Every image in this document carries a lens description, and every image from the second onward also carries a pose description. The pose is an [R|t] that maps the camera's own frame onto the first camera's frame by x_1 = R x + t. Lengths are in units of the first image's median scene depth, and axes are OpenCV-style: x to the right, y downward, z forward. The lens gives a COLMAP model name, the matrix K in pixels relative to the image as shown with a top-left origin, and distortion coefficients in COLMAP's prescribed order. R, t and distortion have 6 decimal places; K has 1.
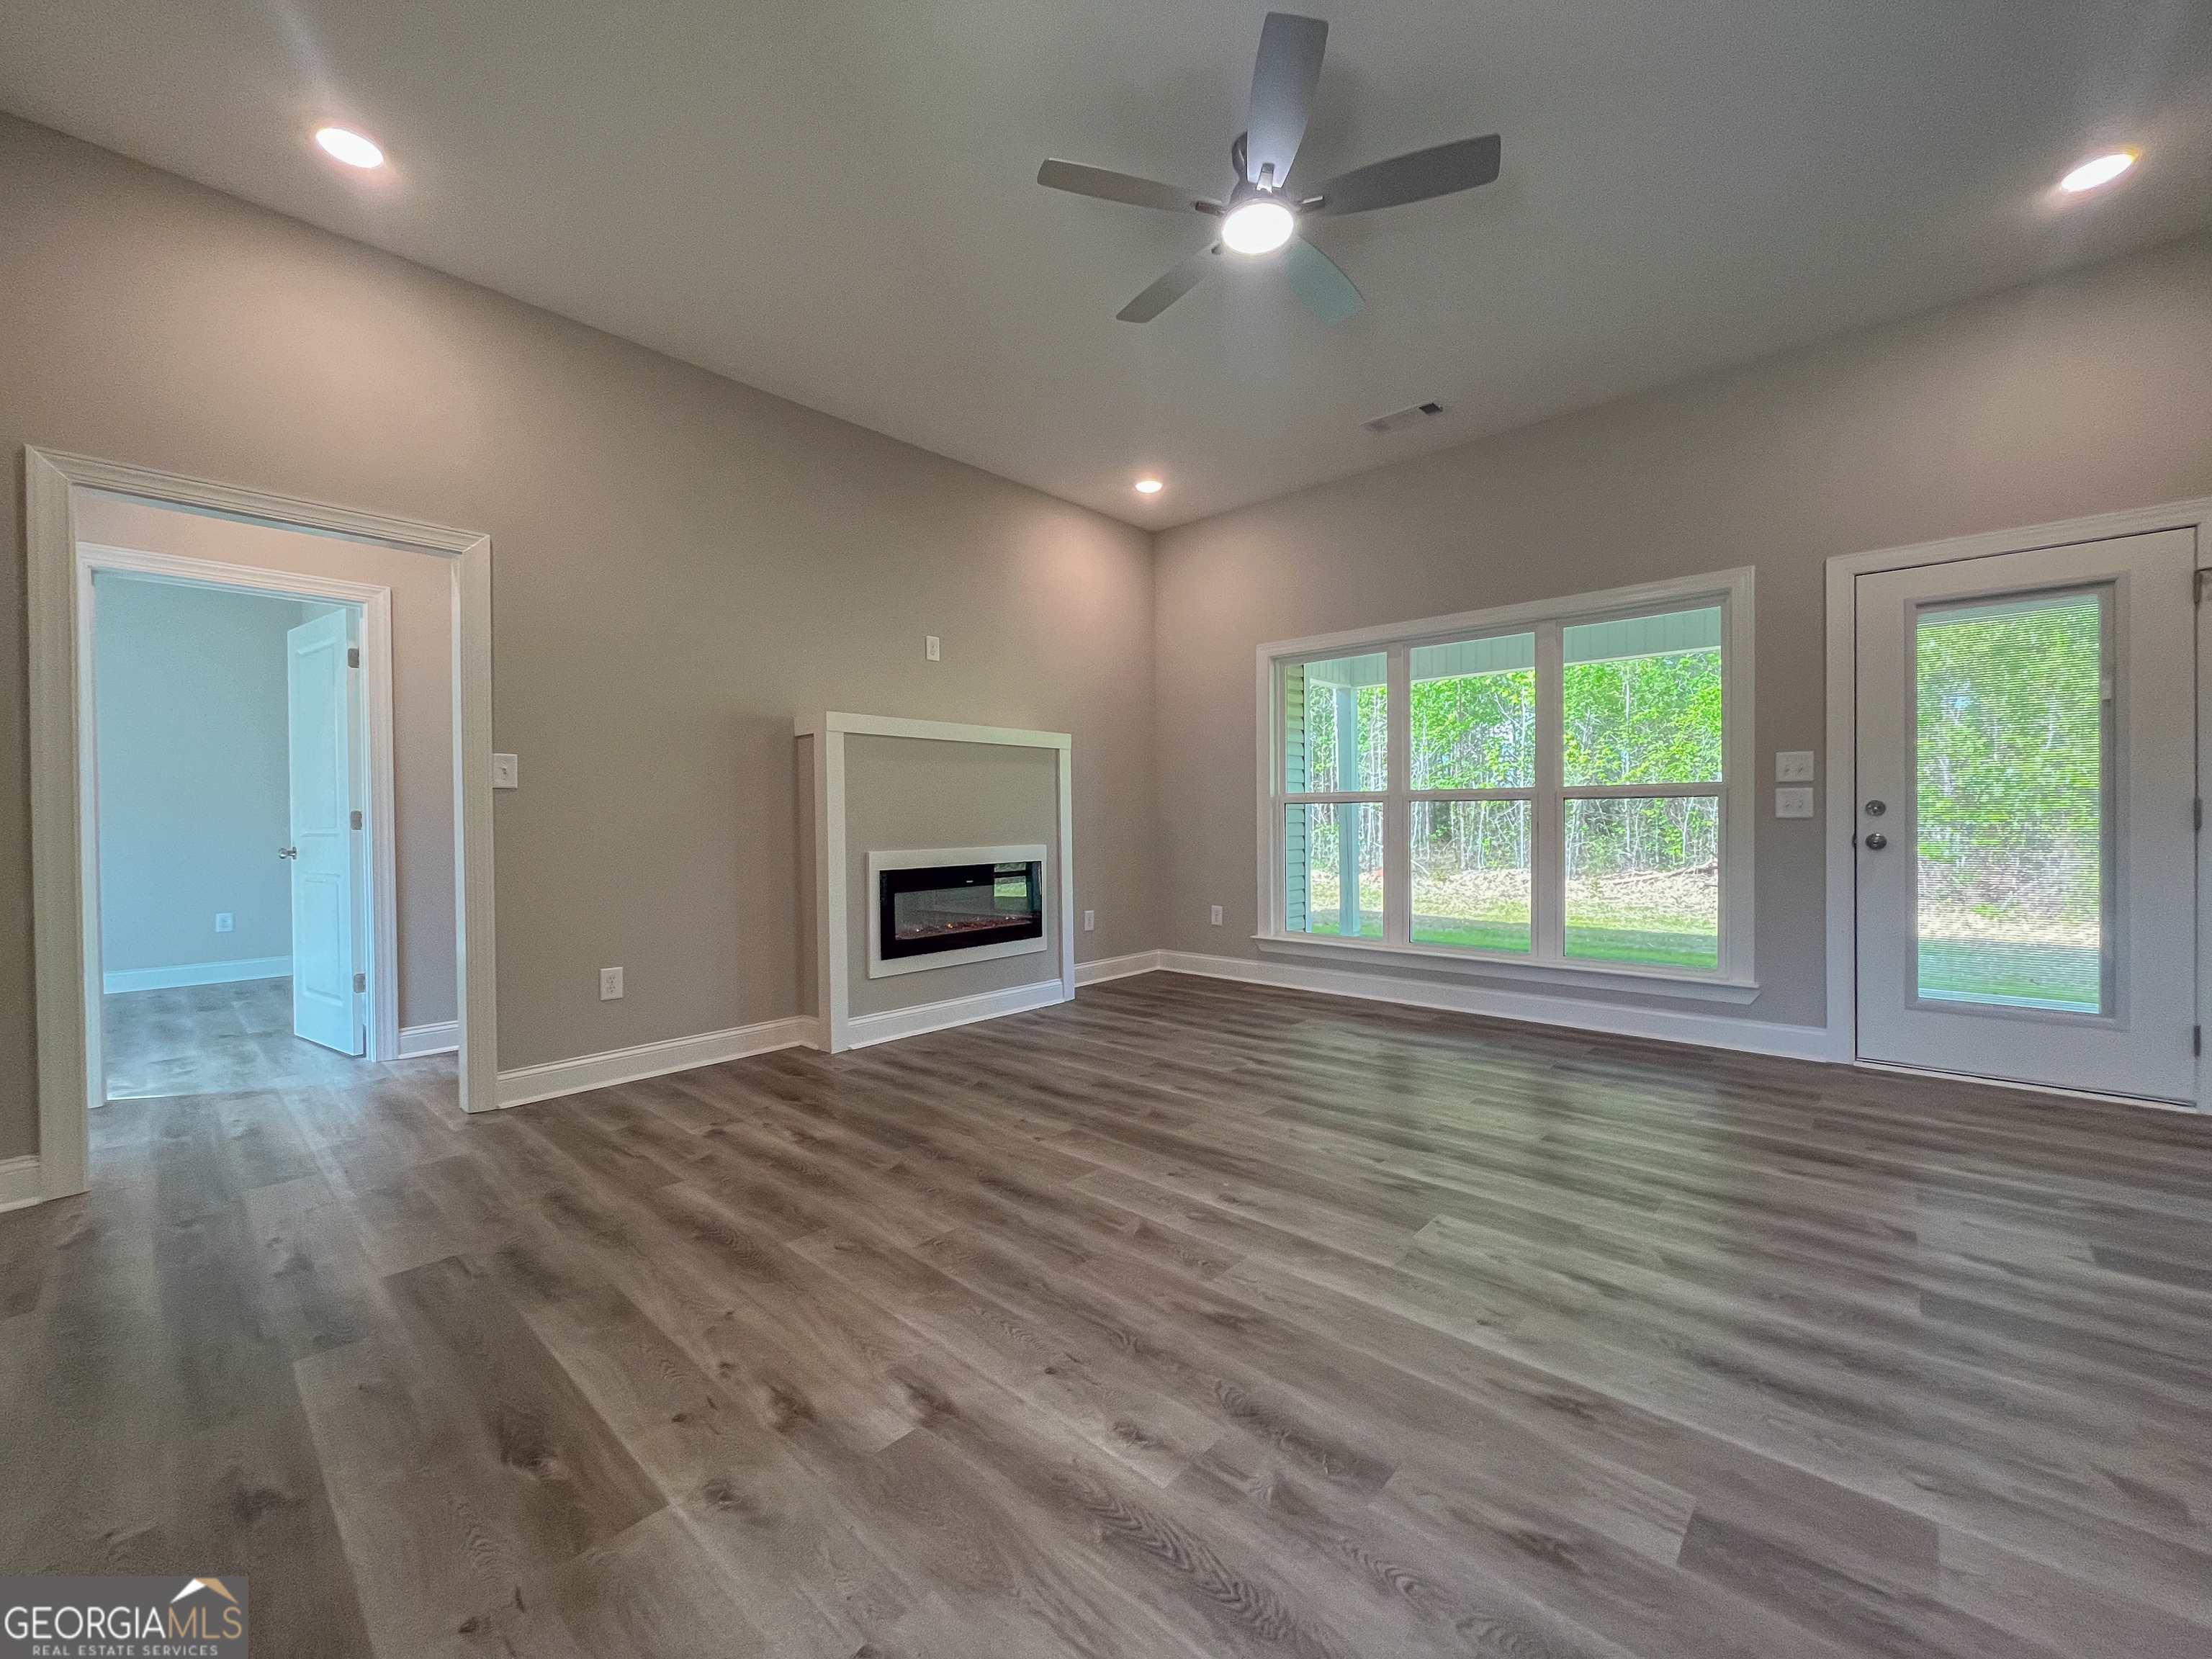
lens RADIAL K [[886.9, 0, 1104.4], [0, 886.9, 823.9], [0, 0, 1]] dist [-0.000414, 0.000430]
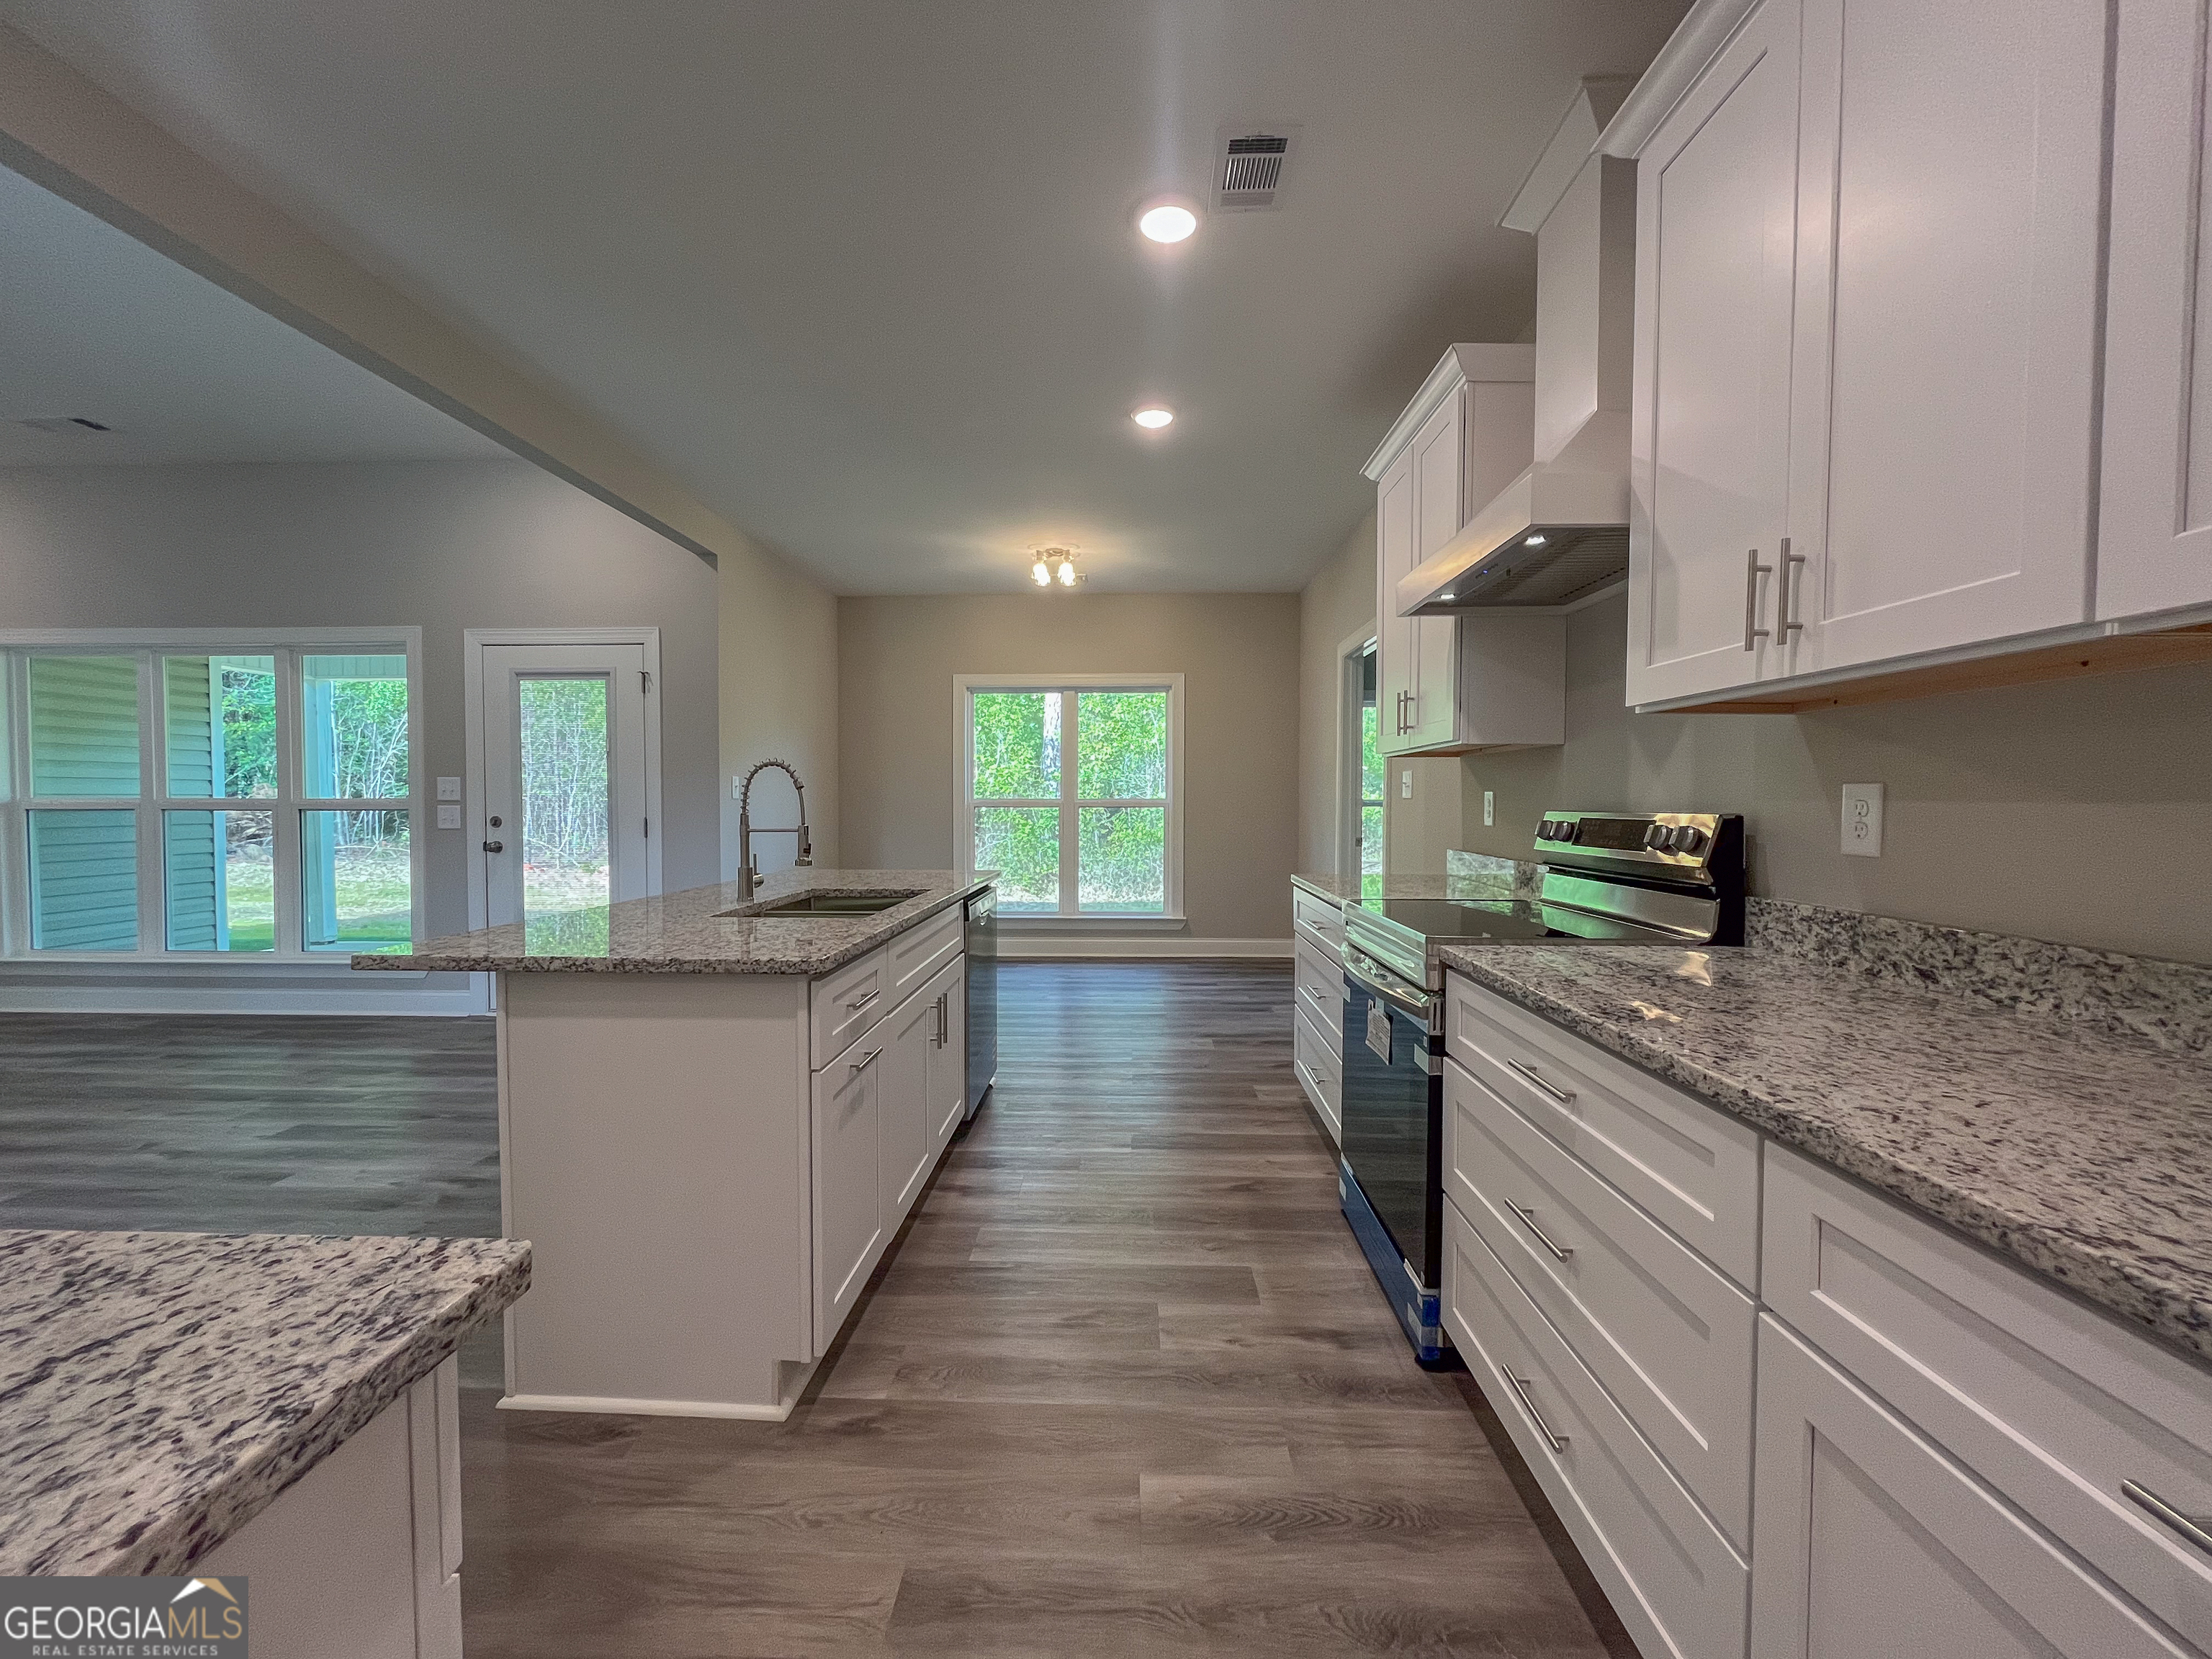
lens RADIAL K [[888.8, 0, 1099.6], [0, 888.8, 825.6], [0, 0, 1]] dist [-0.002819, 0.000372]
pose [[0.759265, -0.010149, 0.650702, 0.783112], [-0.002570, 0.999824, 0.018593, -0.044935], [-0.650776, -0.015790, 0.759106, -0.689281]]
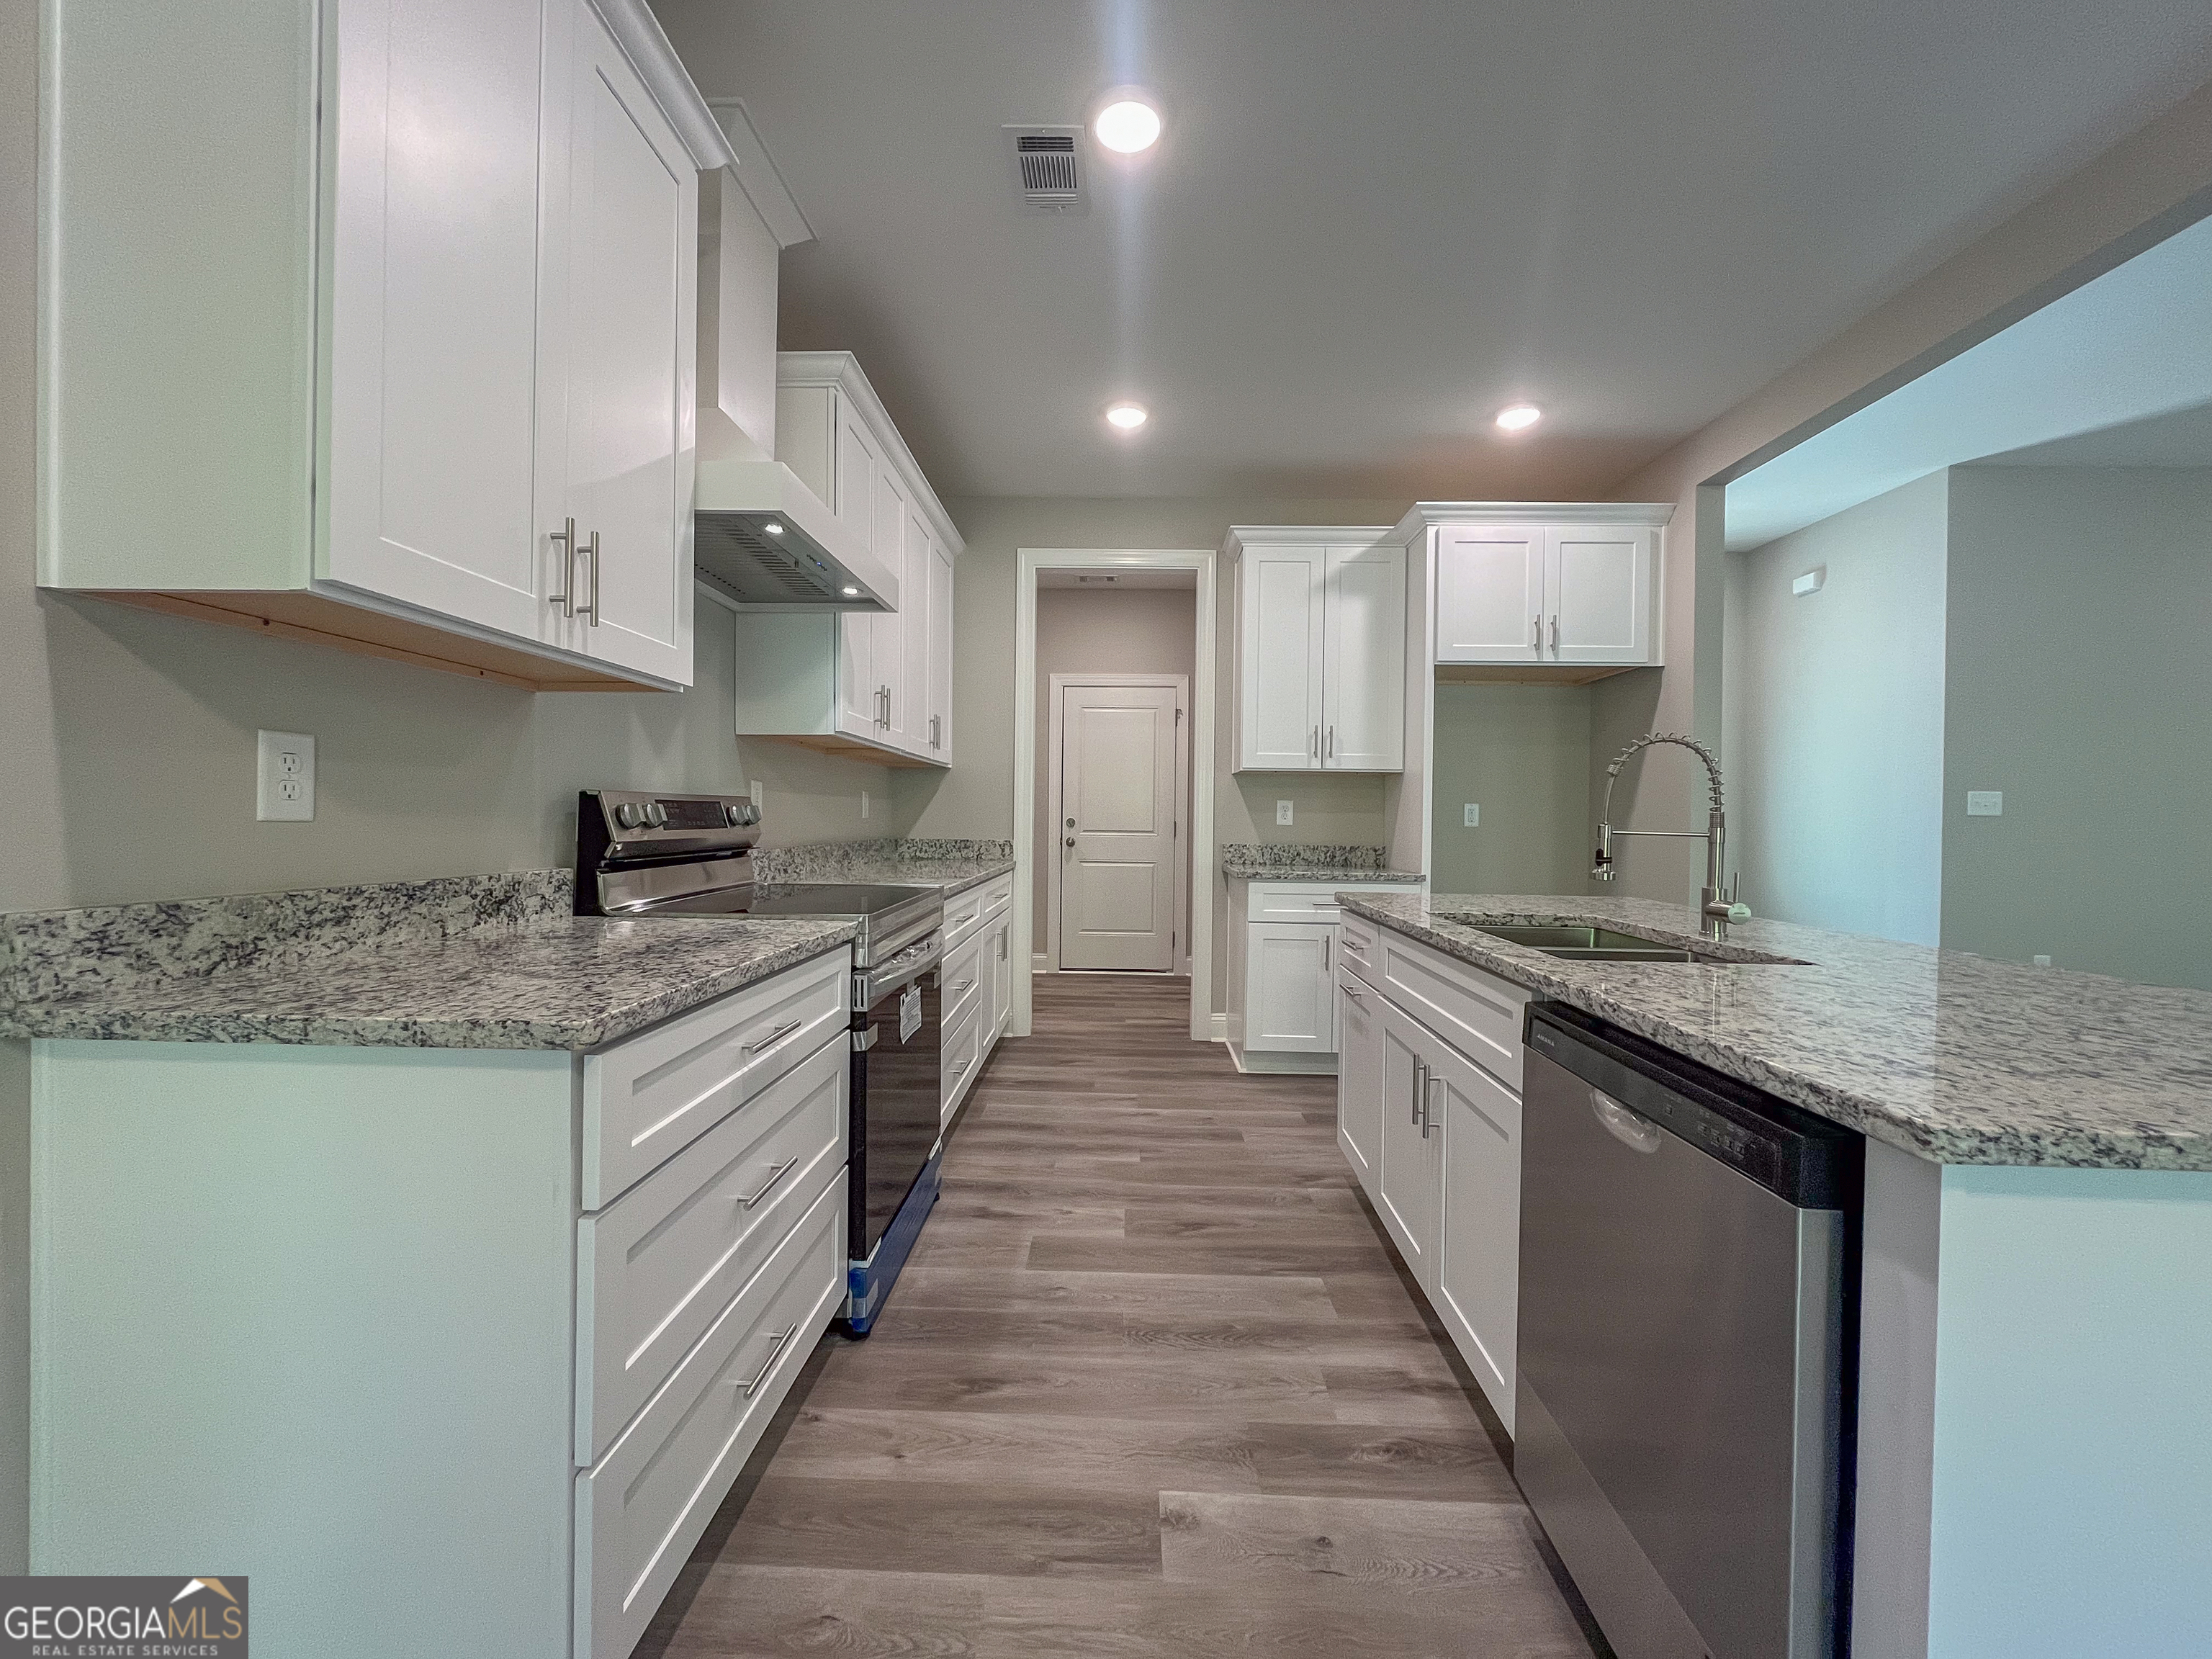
lens RADIAL K [[890.4, 0, 1099.7], [0, 890.4, 825.3], [0, 0, 1]] dist [-0.002764, -0.000330]
pose [[-0.757760, 0.003963, -0.652522, 1.737647], [-0.012214, 0.999720, 0.020254, -0.037264], [0.652419, 0.023317, -0.757499, 0.316403]]
